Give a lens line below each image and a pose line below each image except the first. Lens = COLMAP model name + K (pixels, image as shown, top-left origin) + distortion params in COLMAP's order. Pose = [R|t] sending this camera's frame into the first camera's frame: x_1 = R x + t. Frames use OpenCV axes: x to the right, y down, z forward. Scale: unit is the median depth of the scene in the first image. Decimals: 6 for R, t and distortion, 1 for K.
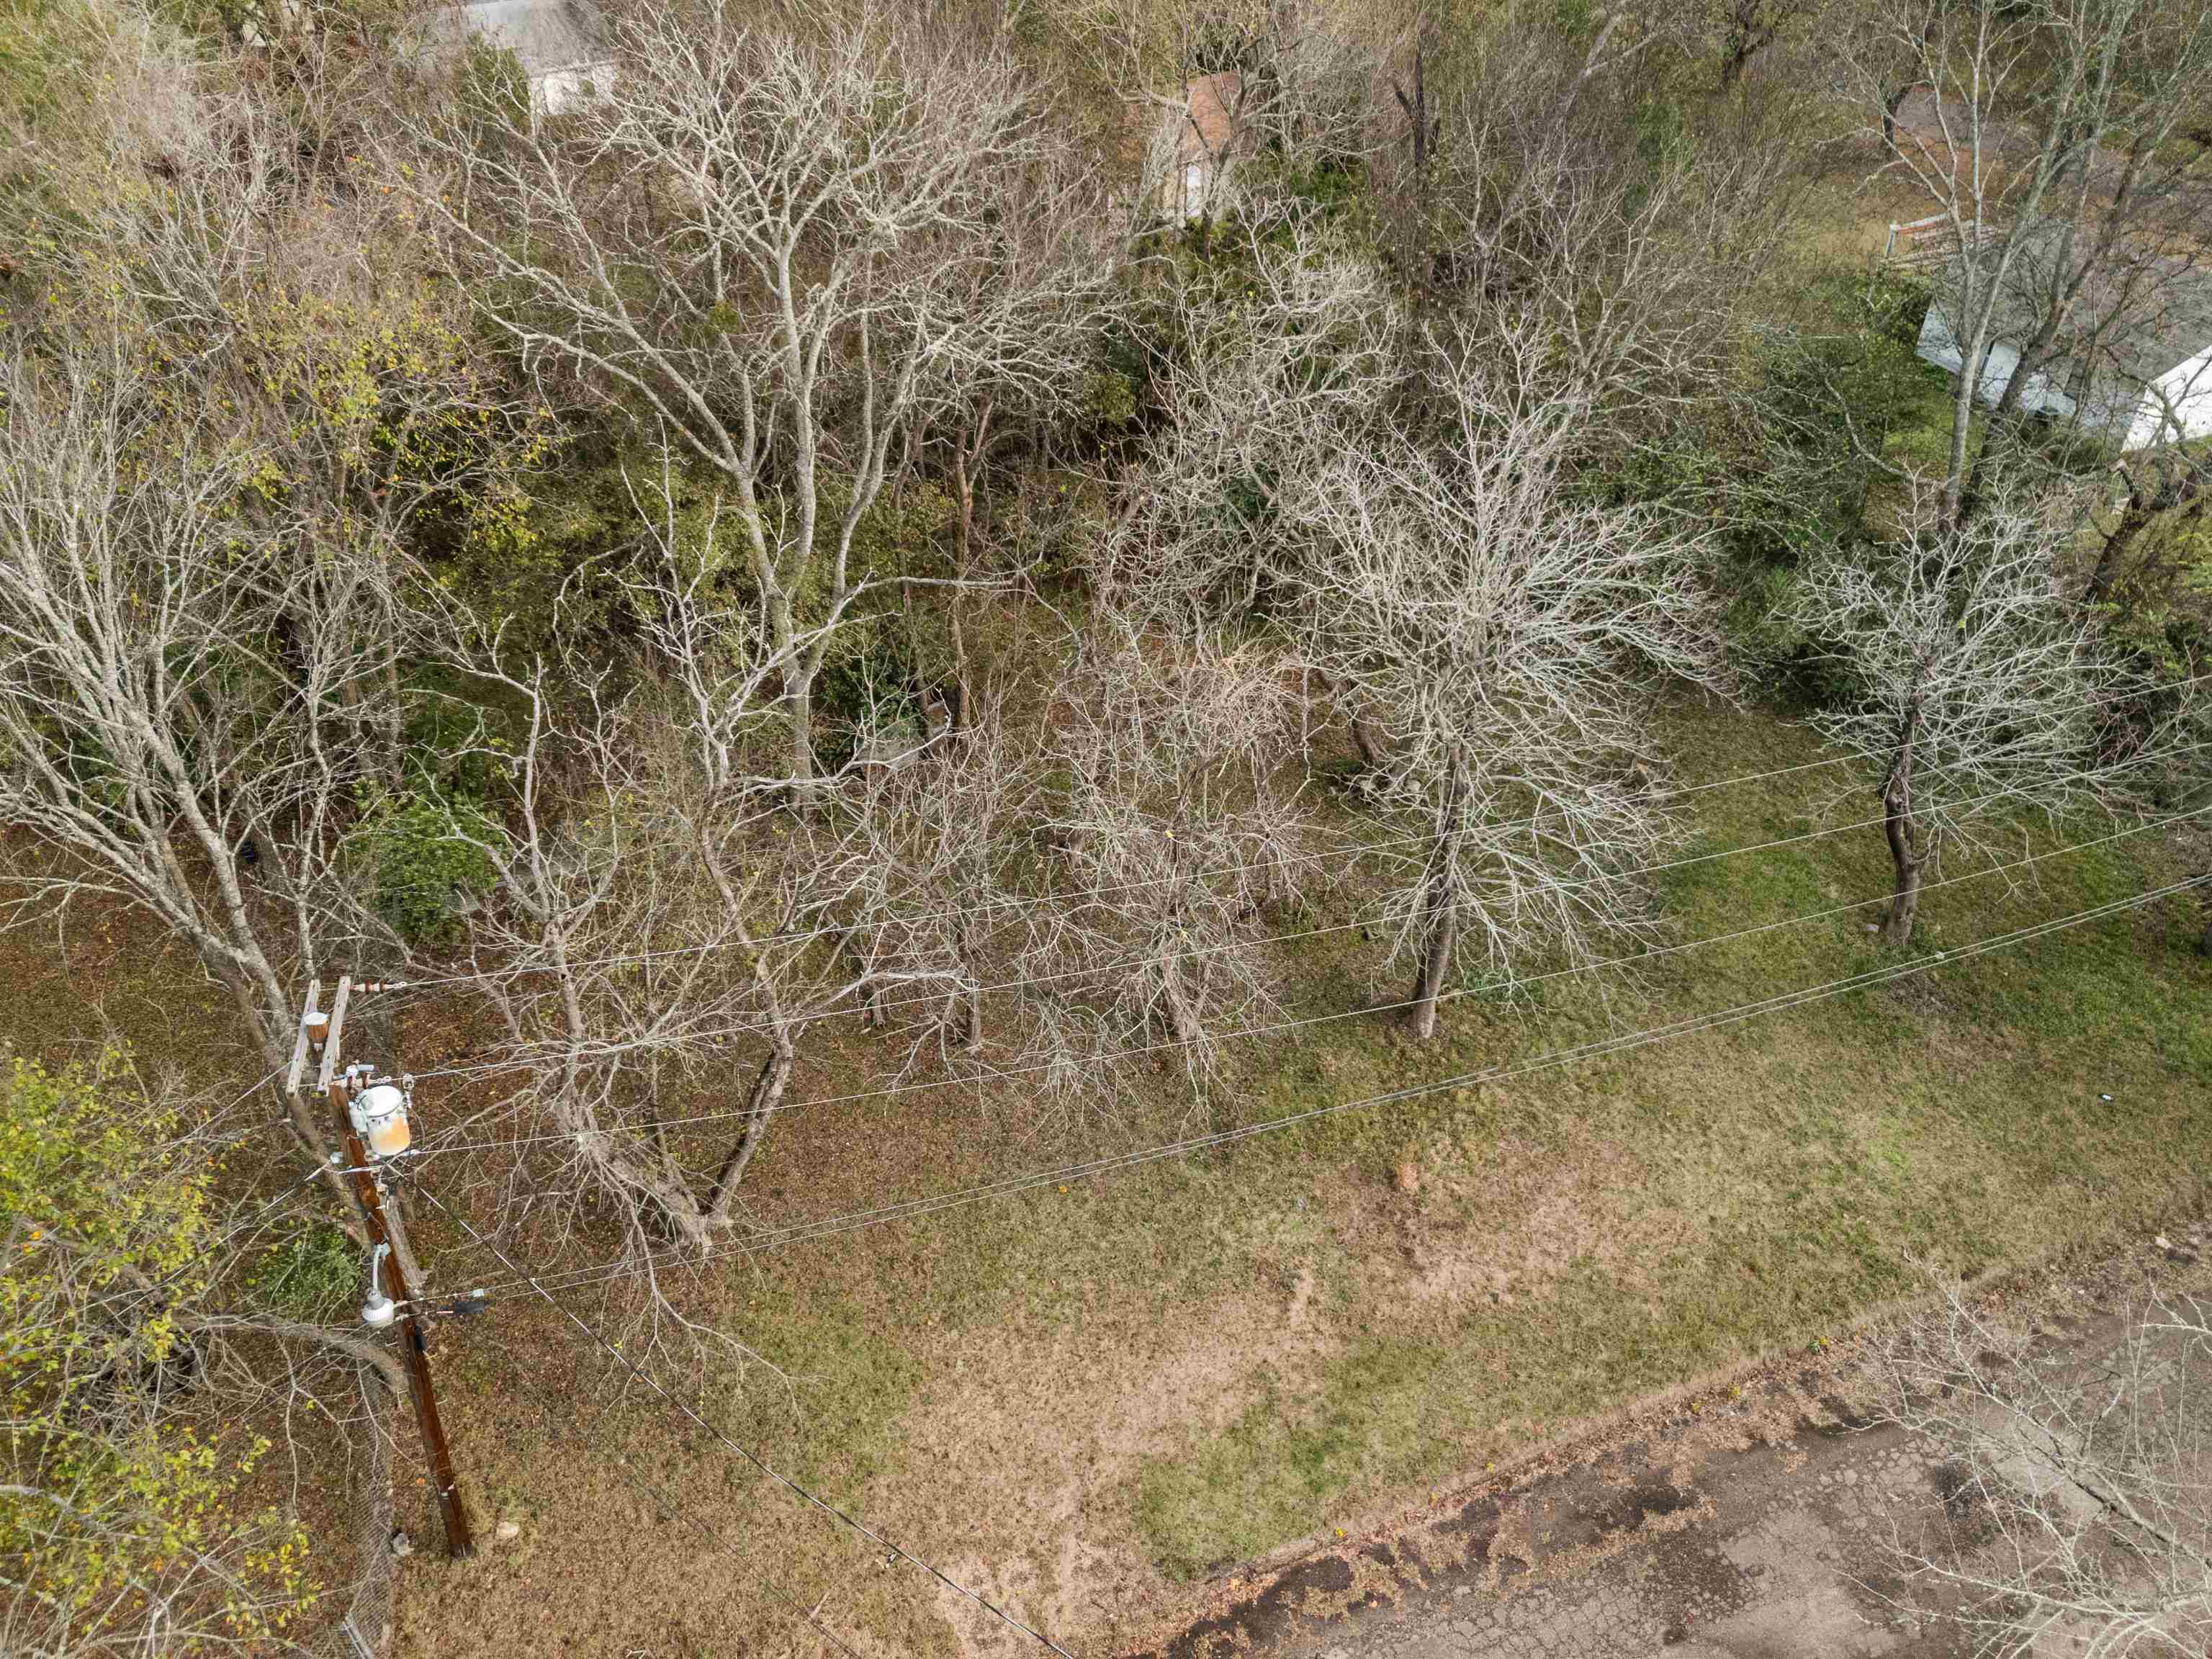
lens RADIAL K [[1559.7, 0, 1104.3], [0, 1559.7, 868.8], [0, 0, 1]] dist [0.041798, 0.001187]
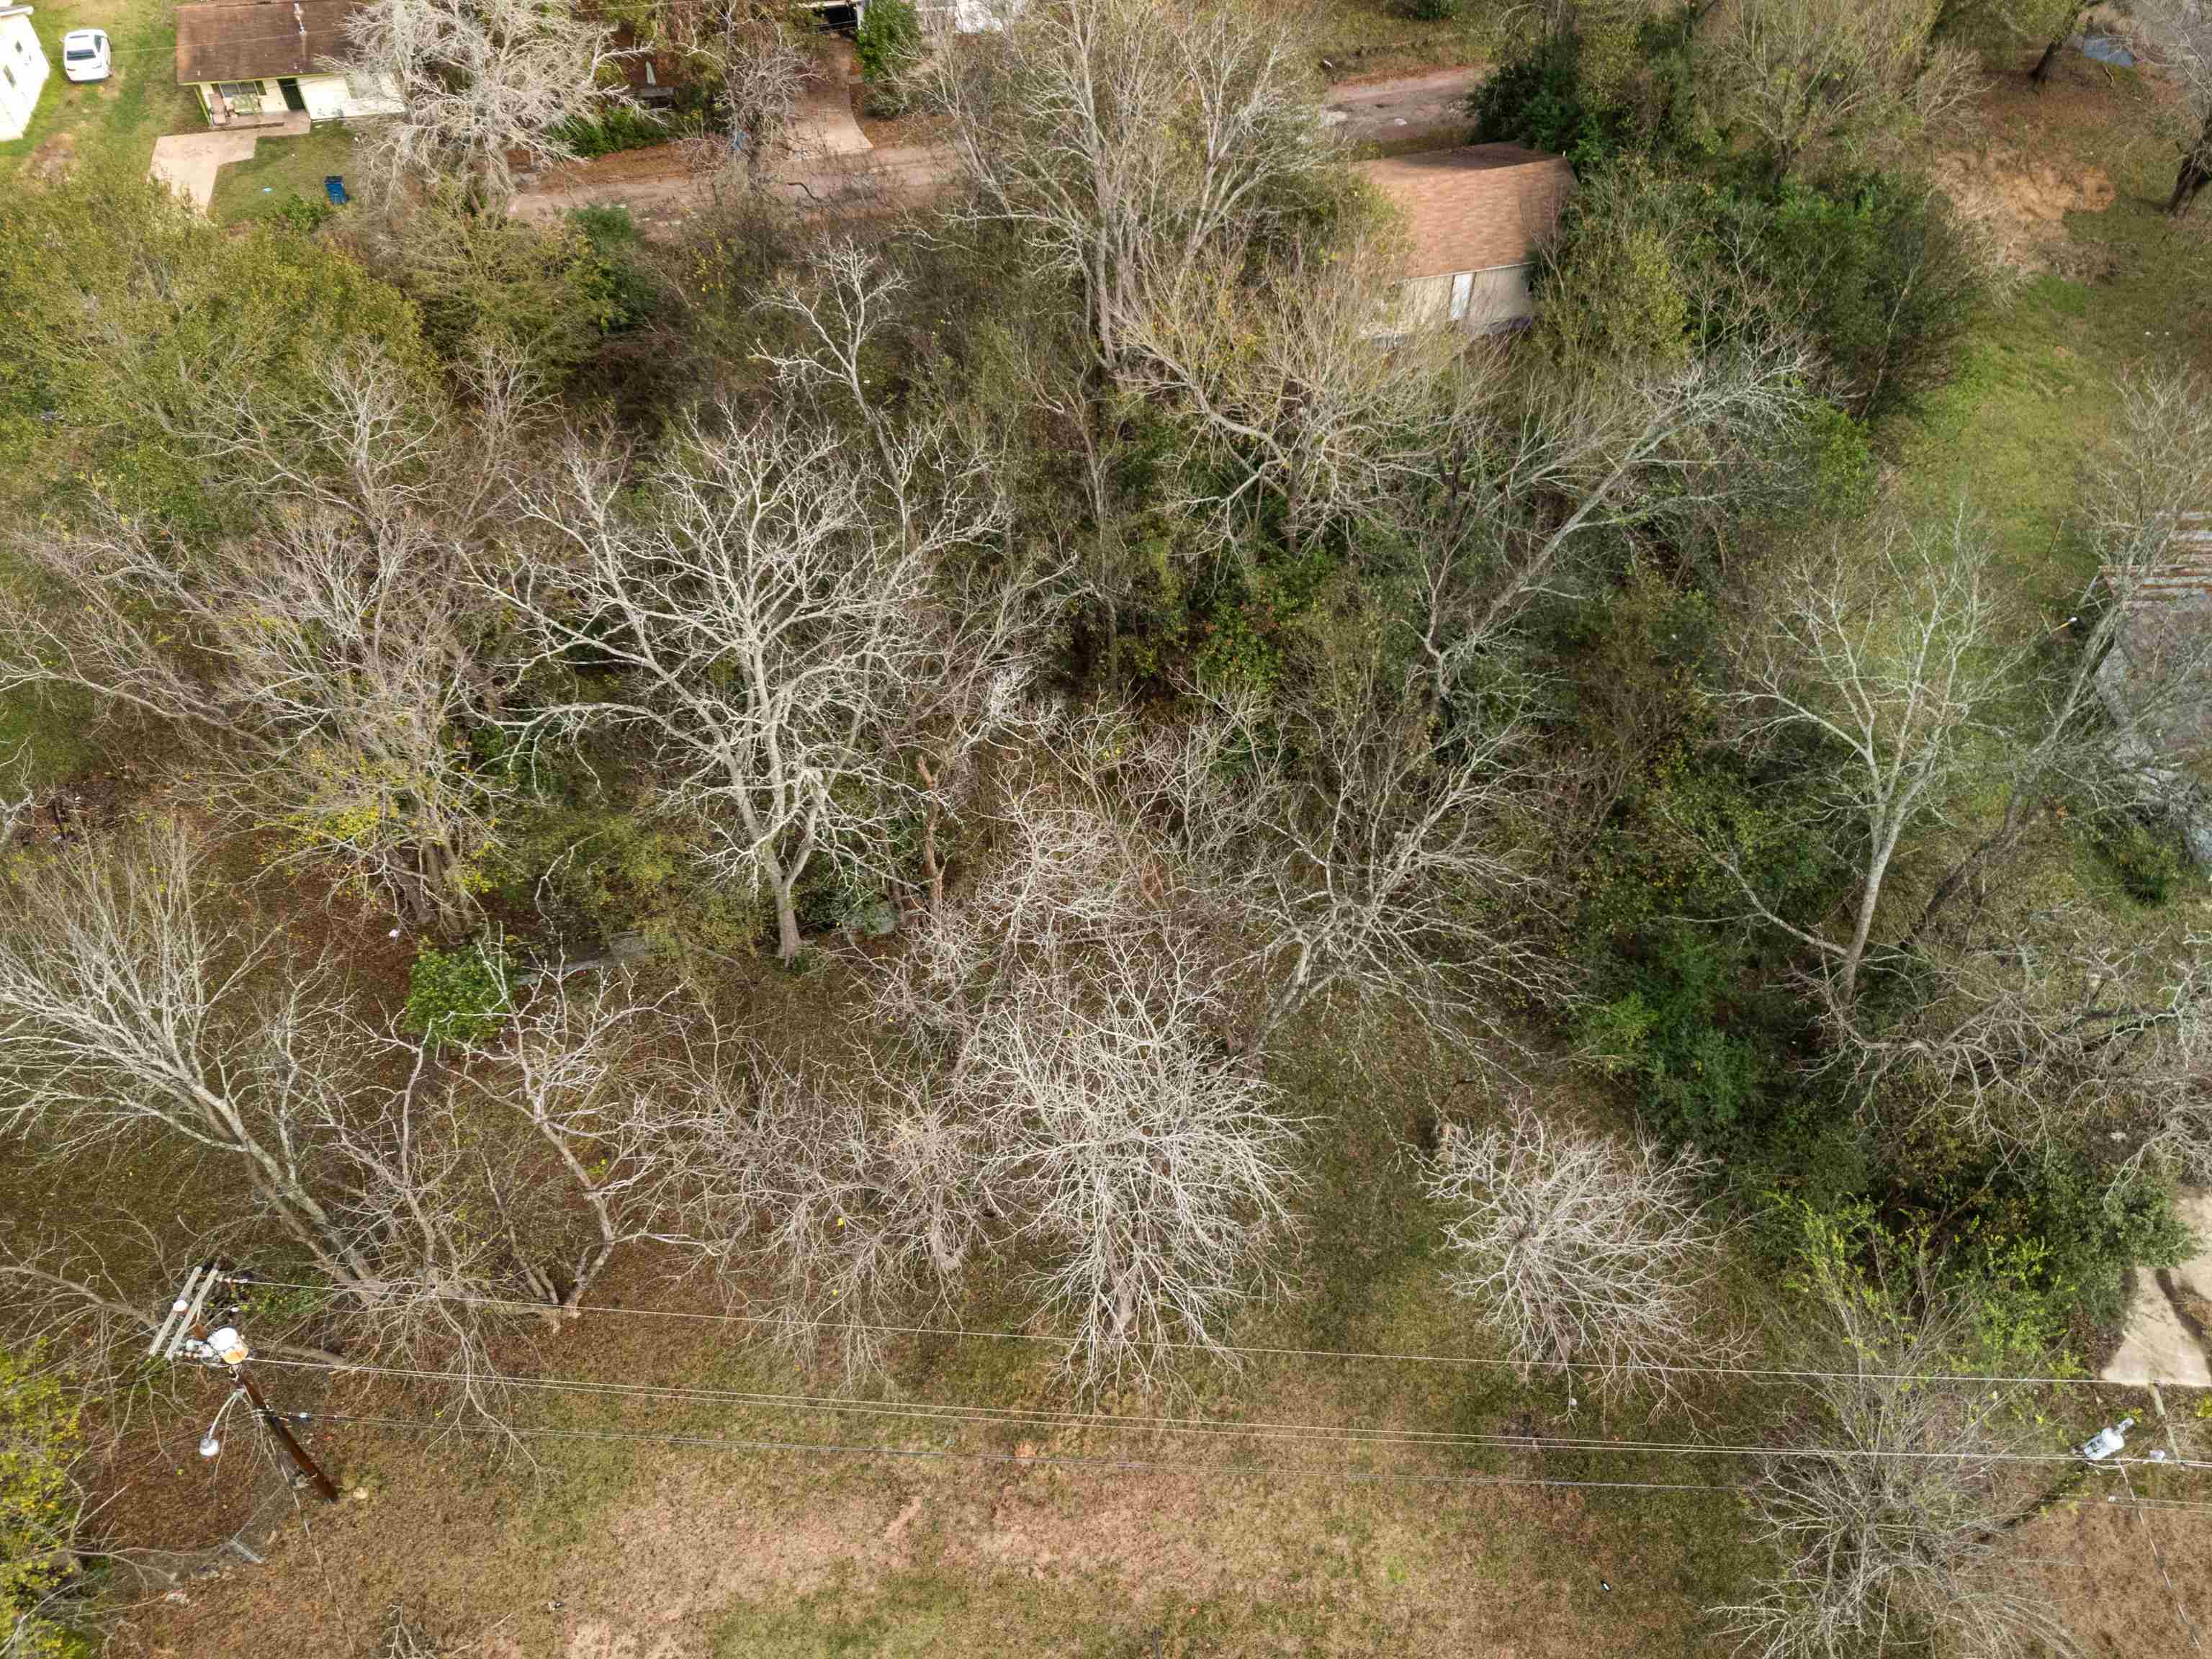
lens RADIAL K [[1559.7, 0, 1104.3], [0, 1559.7, 868.8], [0, 0, 1]] dist [0.041798, 0.001187]
pose [[0.931447, 0.282127, -0.229804, 0.442249], [-0.234690, 0.948422, 0.213112, -0.602711], [0.278076, -0.144570, 0.949617, -0.191533]]
